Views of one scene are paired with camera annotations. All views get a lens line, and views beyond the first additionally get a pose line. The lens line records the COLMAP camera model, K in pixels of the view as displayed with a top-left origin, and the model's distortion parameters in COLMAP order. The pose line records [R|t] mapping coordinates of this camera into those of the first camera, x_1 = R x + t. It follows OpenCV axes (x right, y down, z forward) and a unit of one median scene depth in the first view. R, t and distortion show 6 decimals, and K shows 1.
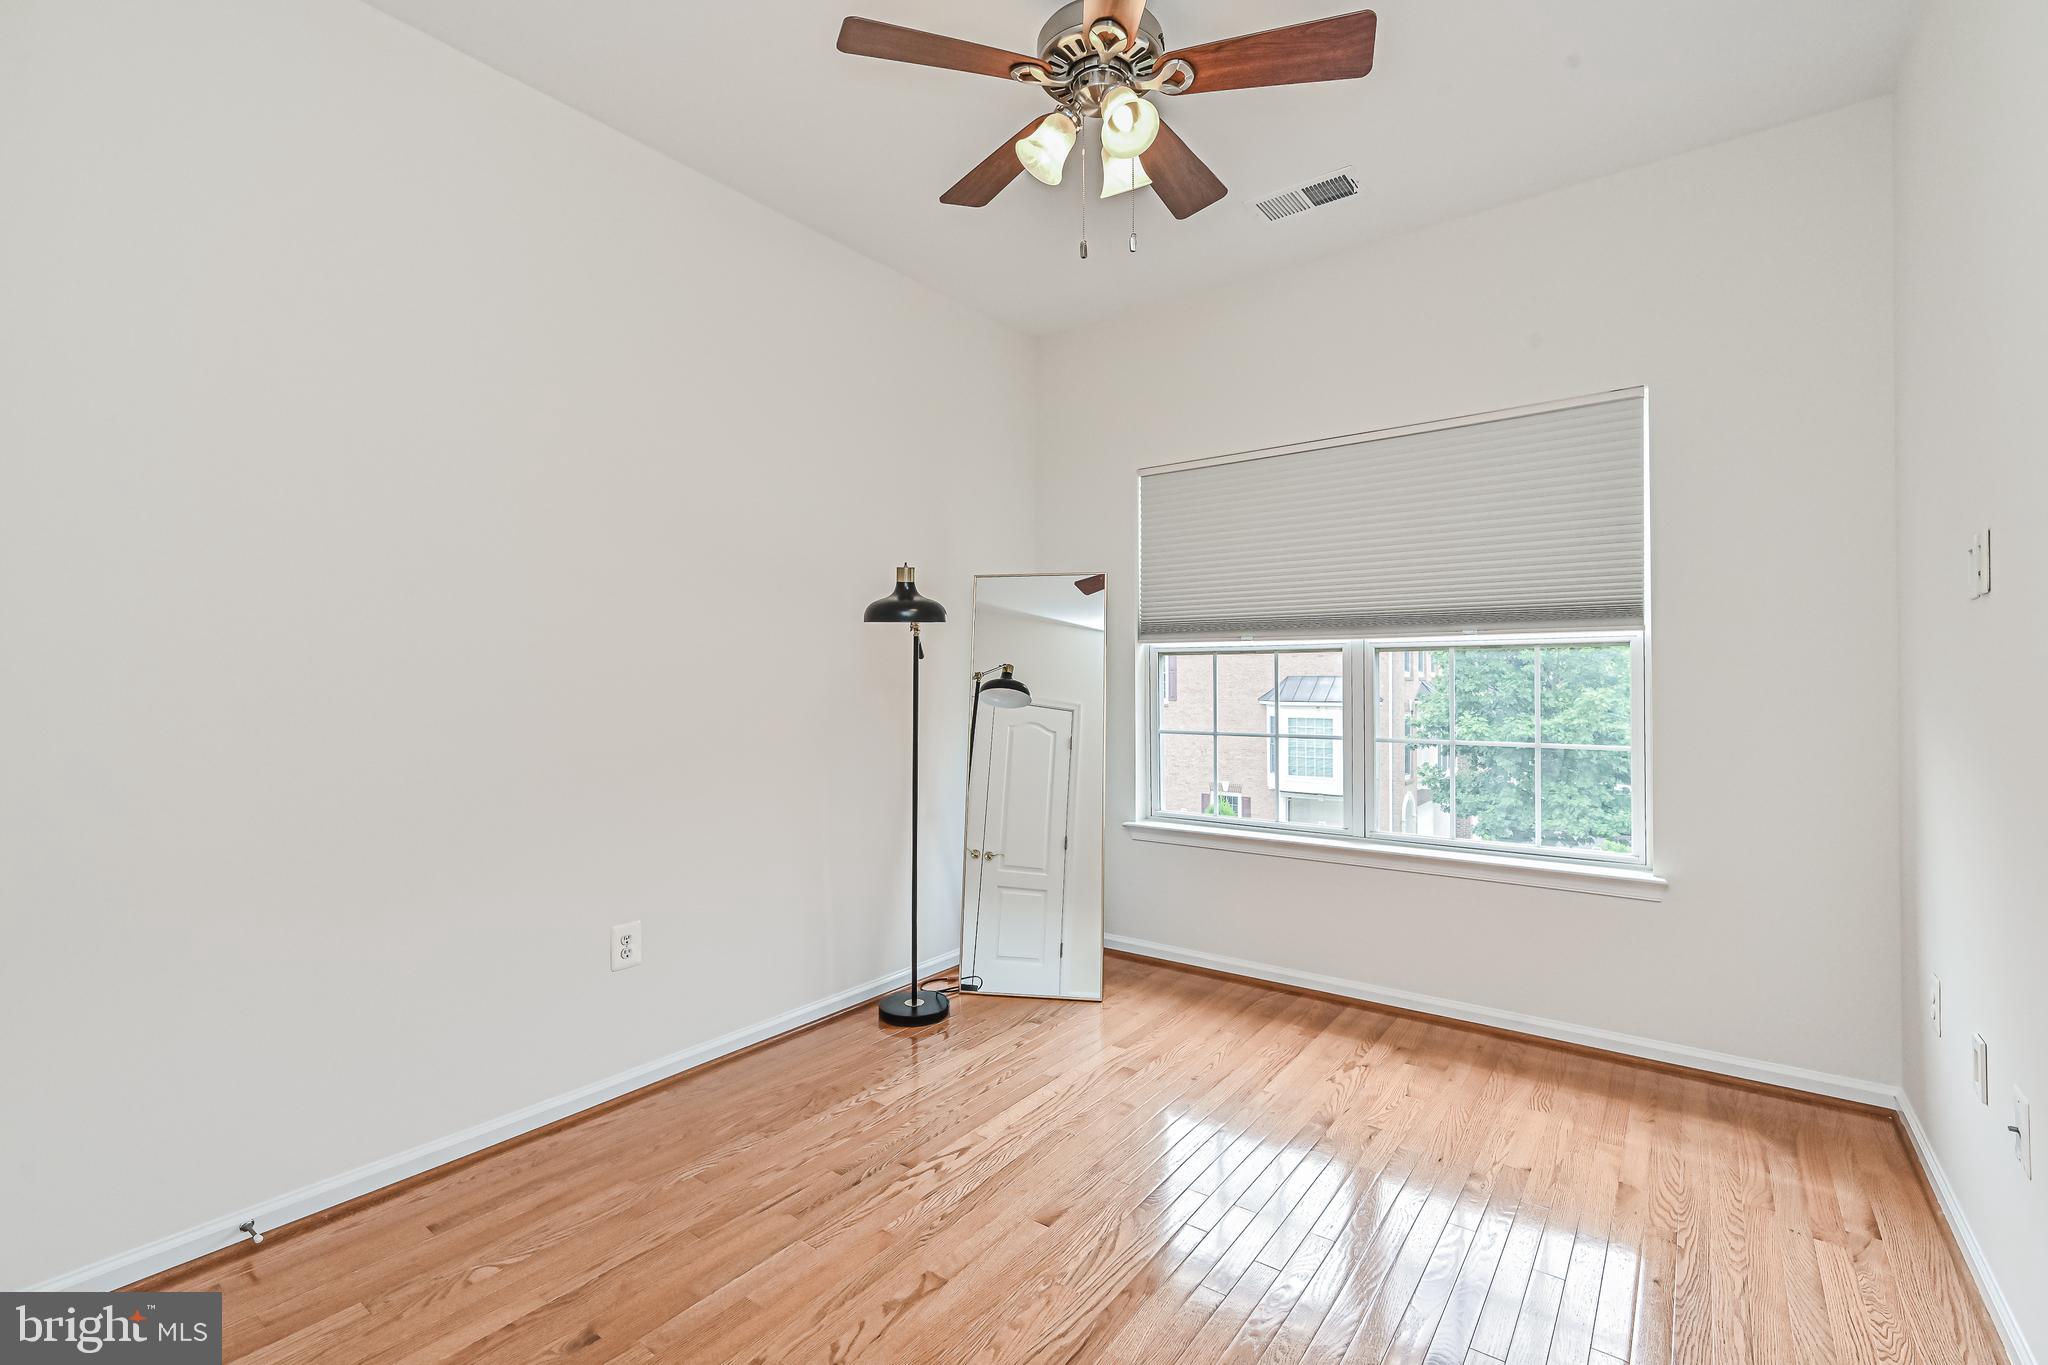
lens RADIAL K [[875.3, 0, 1027.1], [0, 875.3, 682.8], [0, 0, 1]] dist [-0.000910, -0.000089]
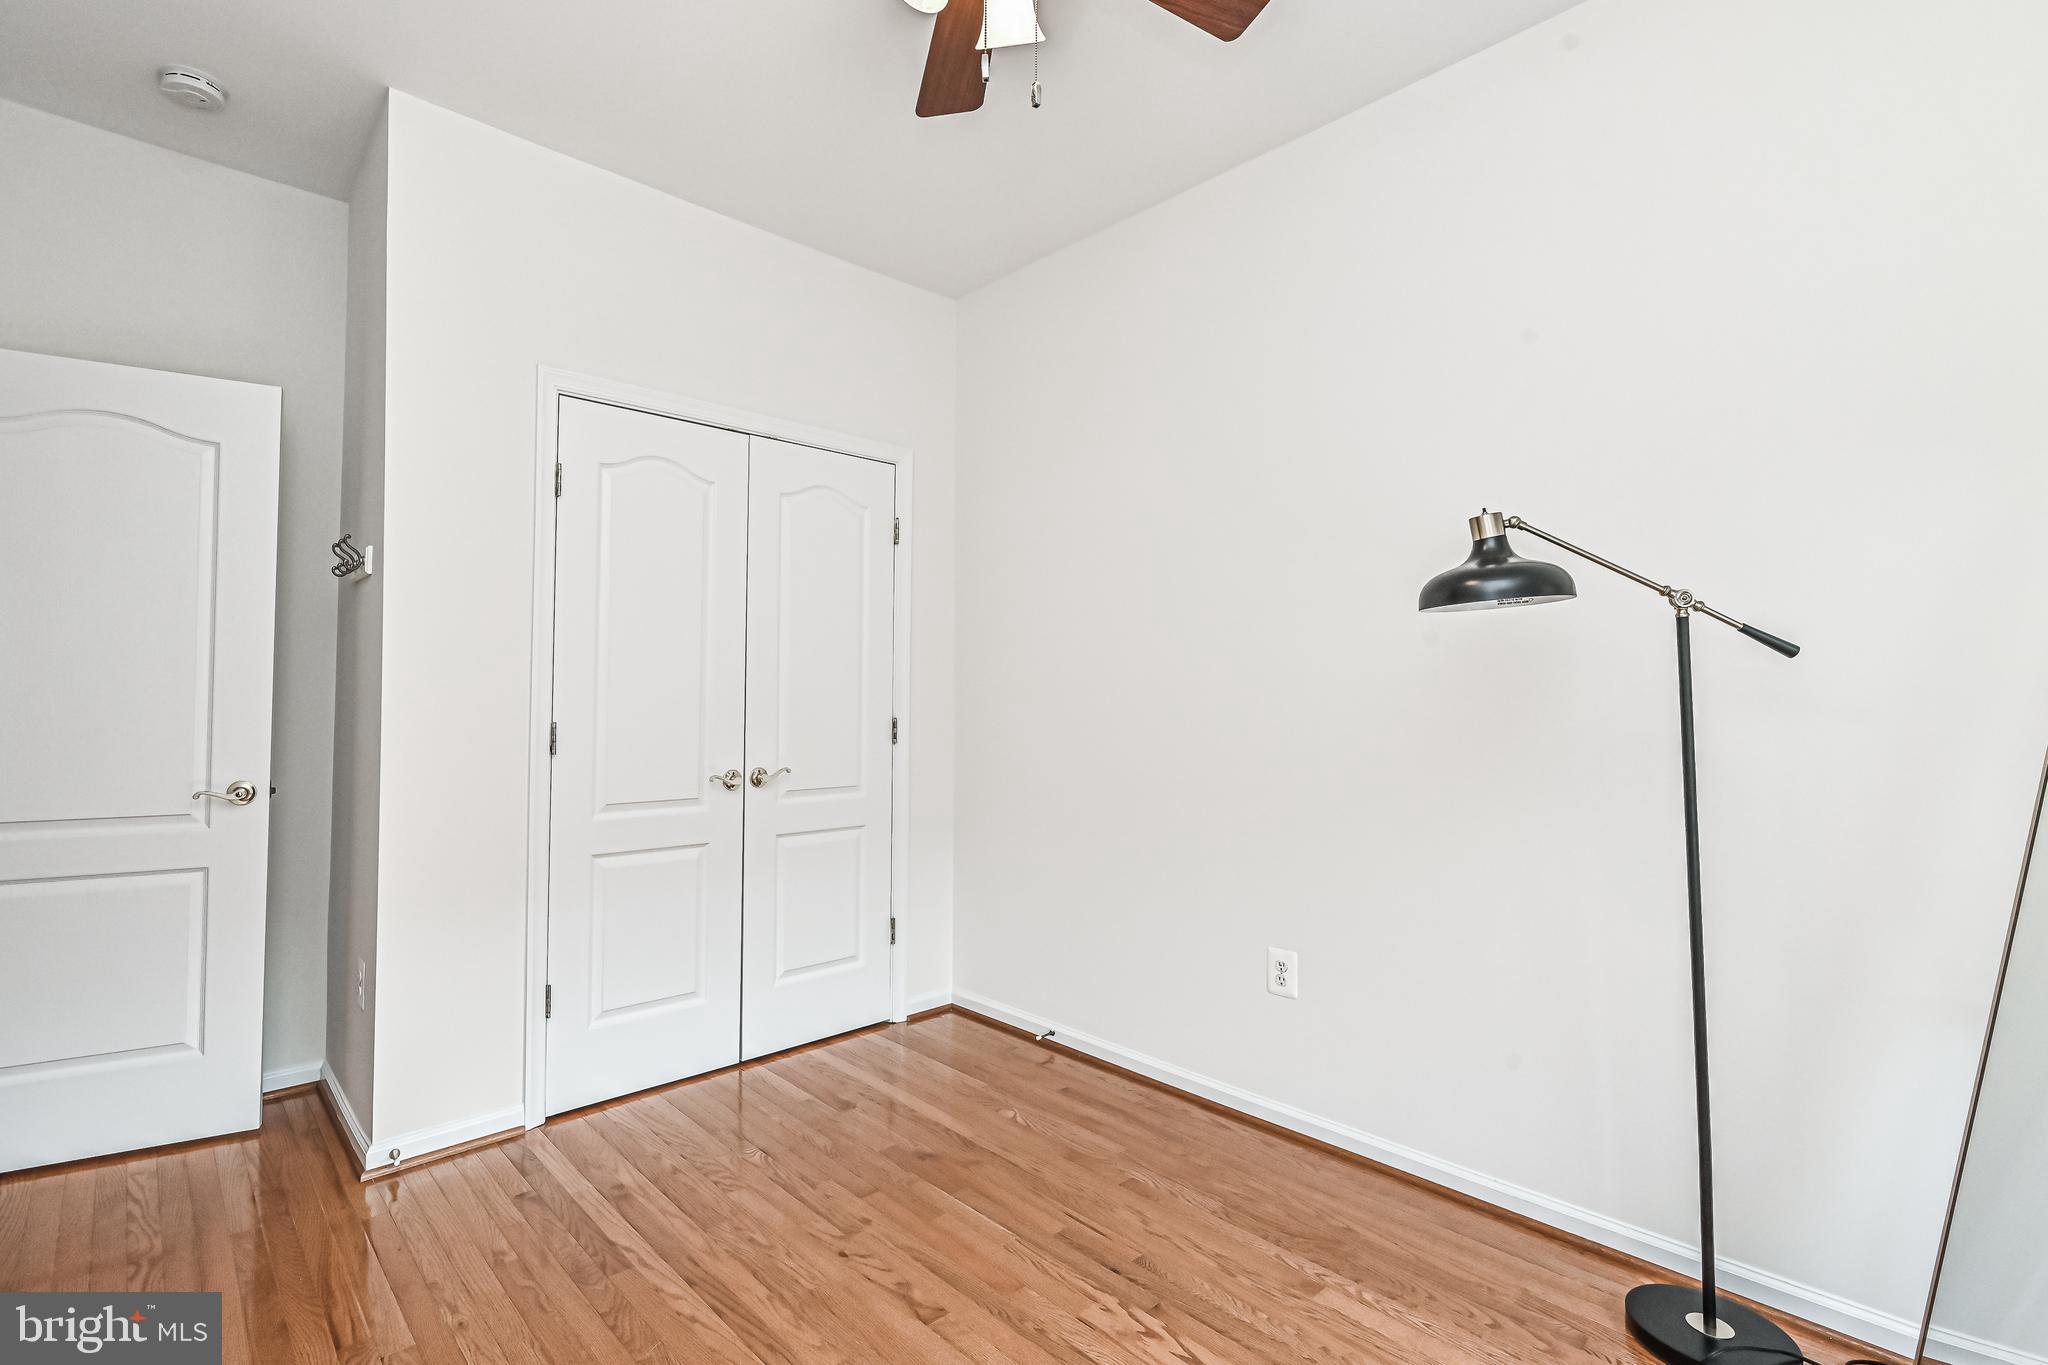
lens RADIAL K [[1005.3, 0, 1024.0], [0, 1005.3, 682.5], [0, 0, 1]] dist [0.000513, -0.000020]
pose [[-0.188243, -0.019575, -0.981927, 0.813758], [-0.006559, 0.999804, -0.018674, 0.001388], [0.982101, 0.002925, -0.188334, 1.084038]]
